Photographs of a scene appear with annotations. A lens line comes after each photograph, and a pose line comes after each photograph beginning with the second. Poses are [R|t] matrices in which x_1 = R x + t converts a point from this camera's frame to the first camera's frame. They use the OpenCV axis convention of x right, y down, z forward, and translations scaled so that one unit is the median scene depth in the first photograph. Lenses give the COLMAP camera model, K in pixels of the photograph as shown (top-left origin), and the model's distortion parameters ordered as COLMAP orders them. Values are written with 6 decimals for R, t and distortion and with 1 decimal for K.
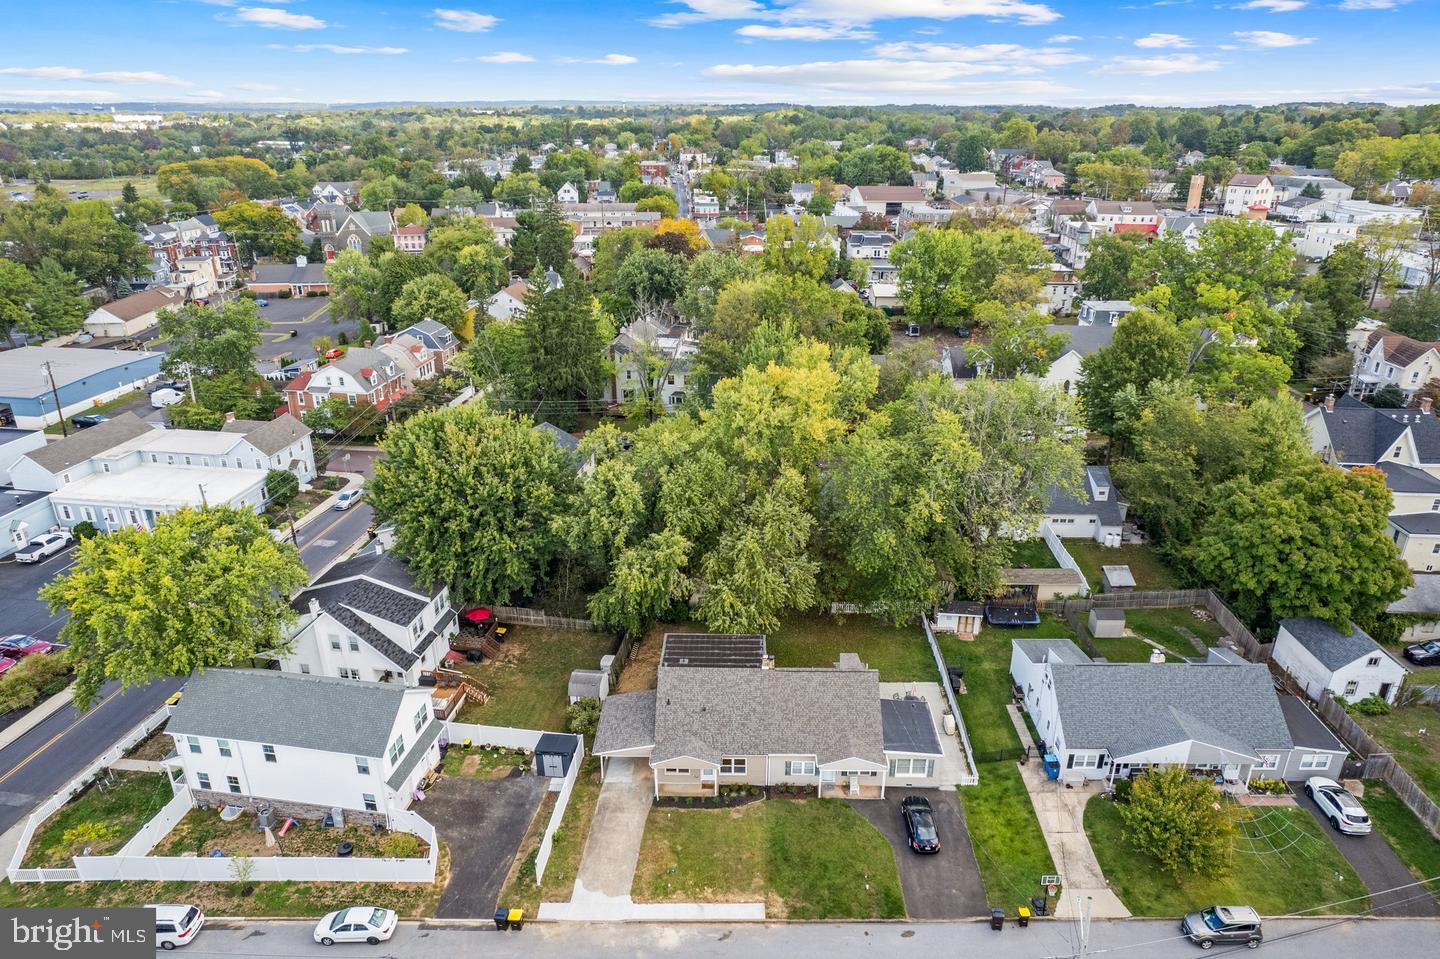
lens RADIAL K [[900.0, 0, 727.4], [0, 900.0, 481.1], [0, 0, 1]] dist [-0.066255, 0.061780]
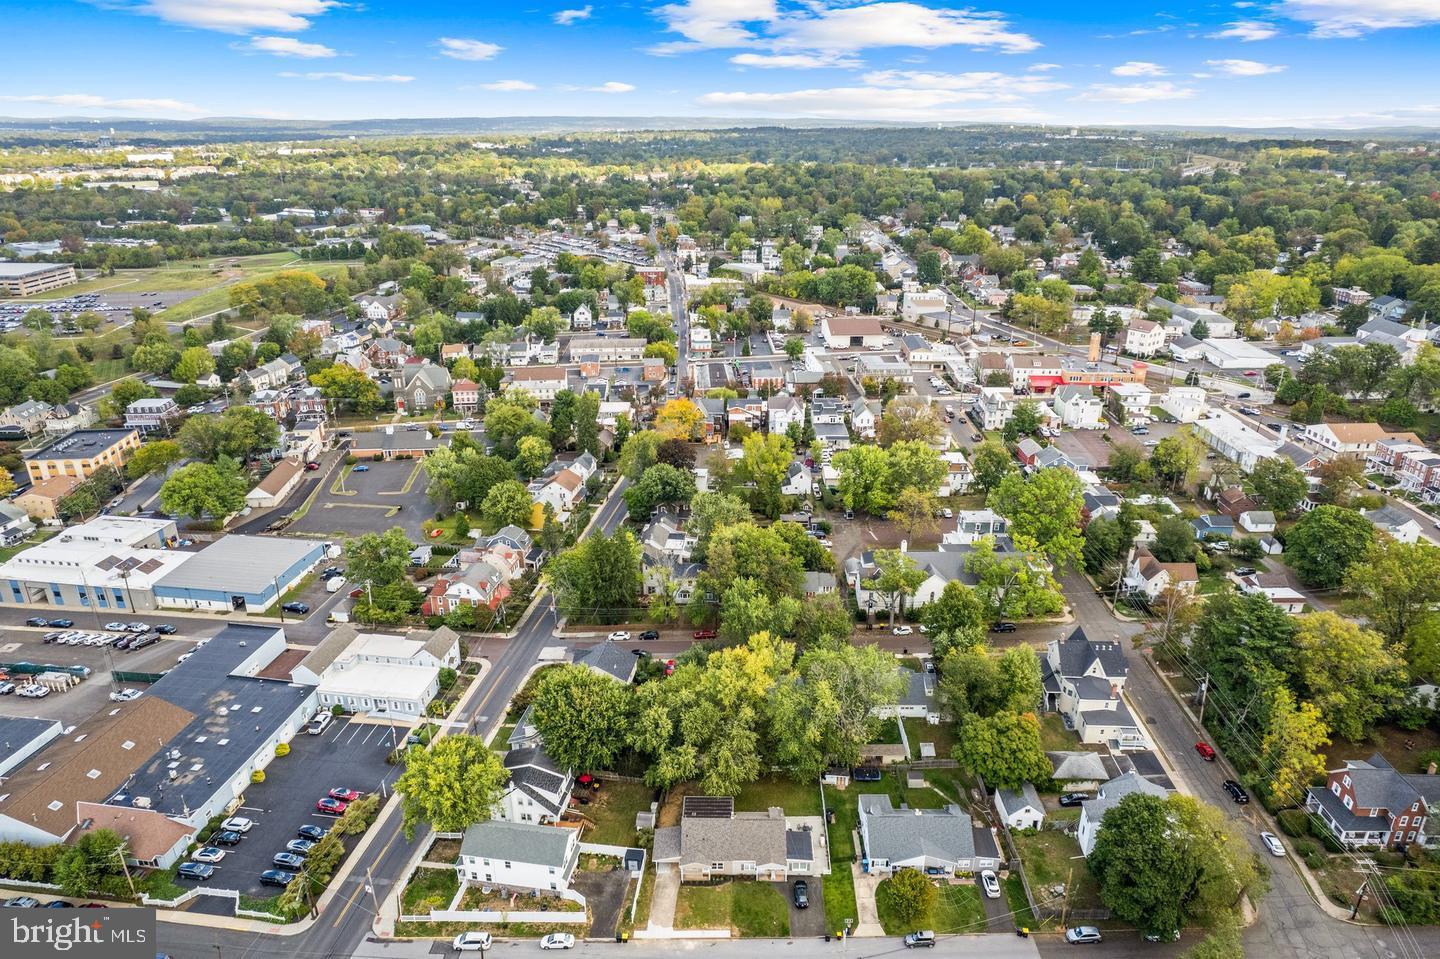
lens RADIAL K [[919.1, 0, 727.8], [0, 919.1, 479.5], [0, 0, 1]] dist [-0.040673, 0.002594]
pose [[0.999973, -0.003481, 0.006479, 0.020145], [0.003472, 0.999993, 0.001424, -0.595836], [-0.006484, -0.001402, 0.999978, -1.160648]]
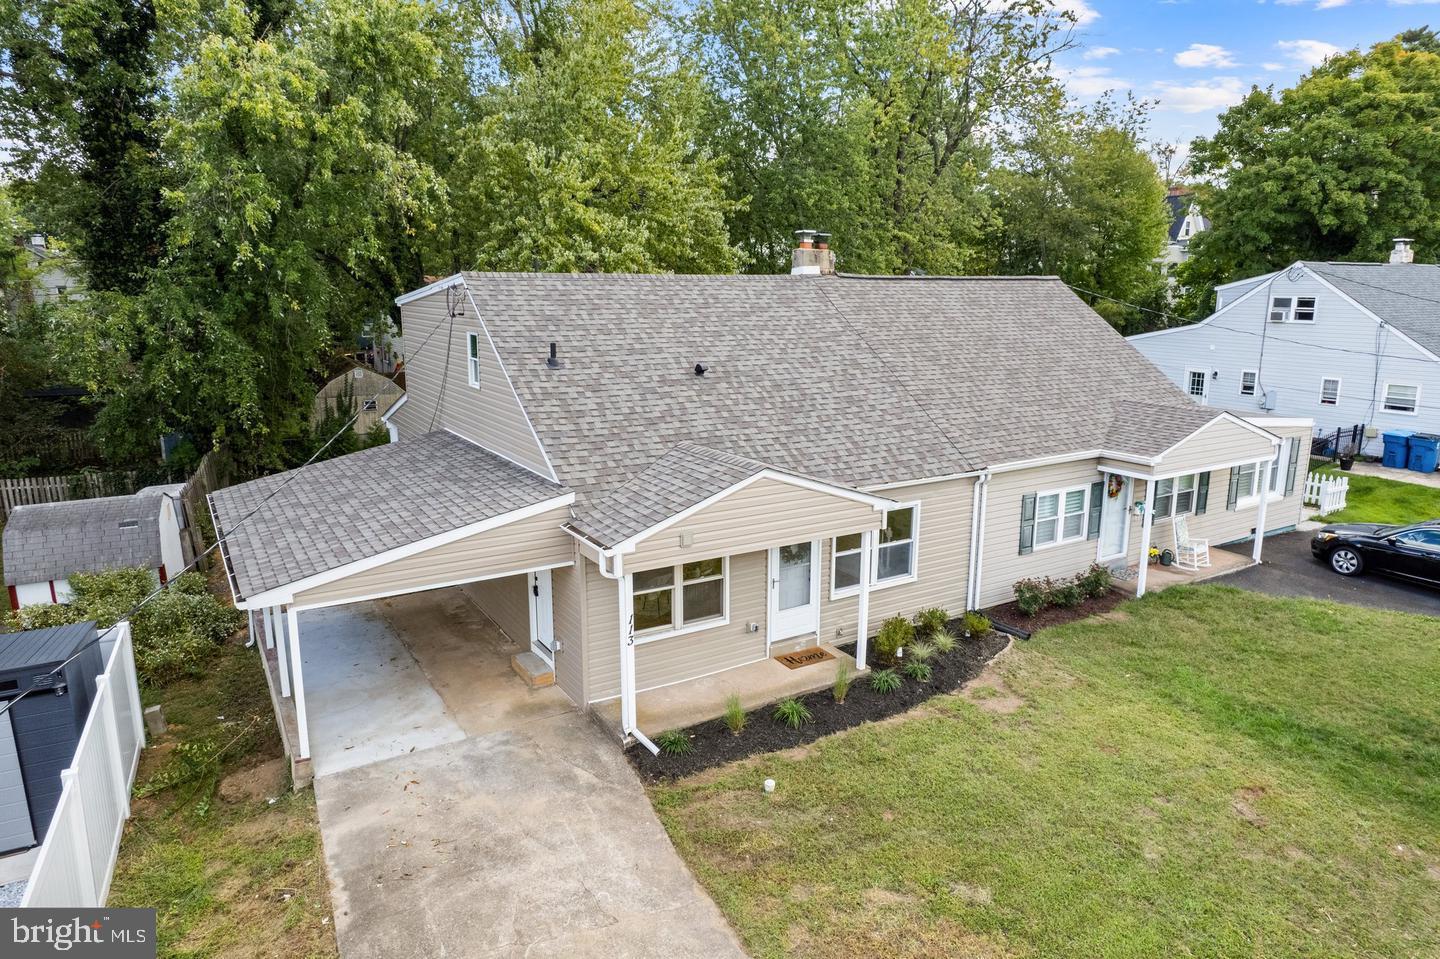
lens RADIAL K [[919.1, 0, 727.8], [0, 919.1, 479.5], [0, 0, 1]] dist [-0.040673, 0.002594]
pose [[0.844719, -0.115990, 0.522490, -0.153209], [0.204633, 0.972055, -0.115042, 0.307866], [-0.494545, 0.204097, 0.844849, 0.767992]]
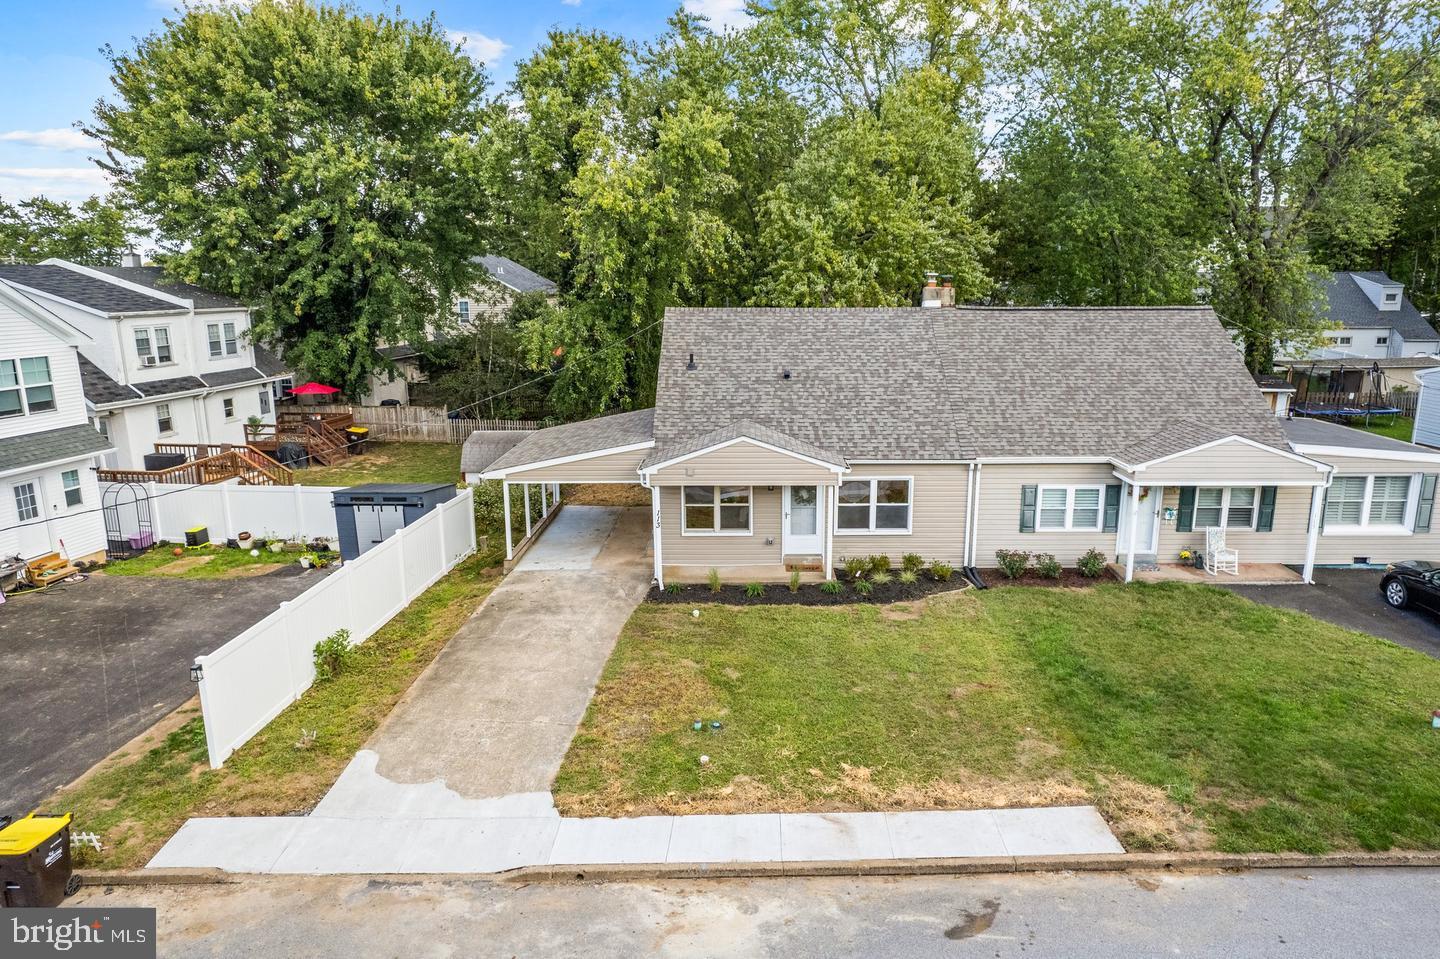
lens RADIAL K [[919.1, 0, 727.8], [0, 919.1, 479.5], [0, 0, 1]] dist [-0.040673, 0.002594]
pose [[0.999937, -0.009227, -0.006445, -0.047264], [0.007984, 0.985121, -0.171676, 0.355616], [0.007933, 0.171614, 0.985132, 0.612335]]
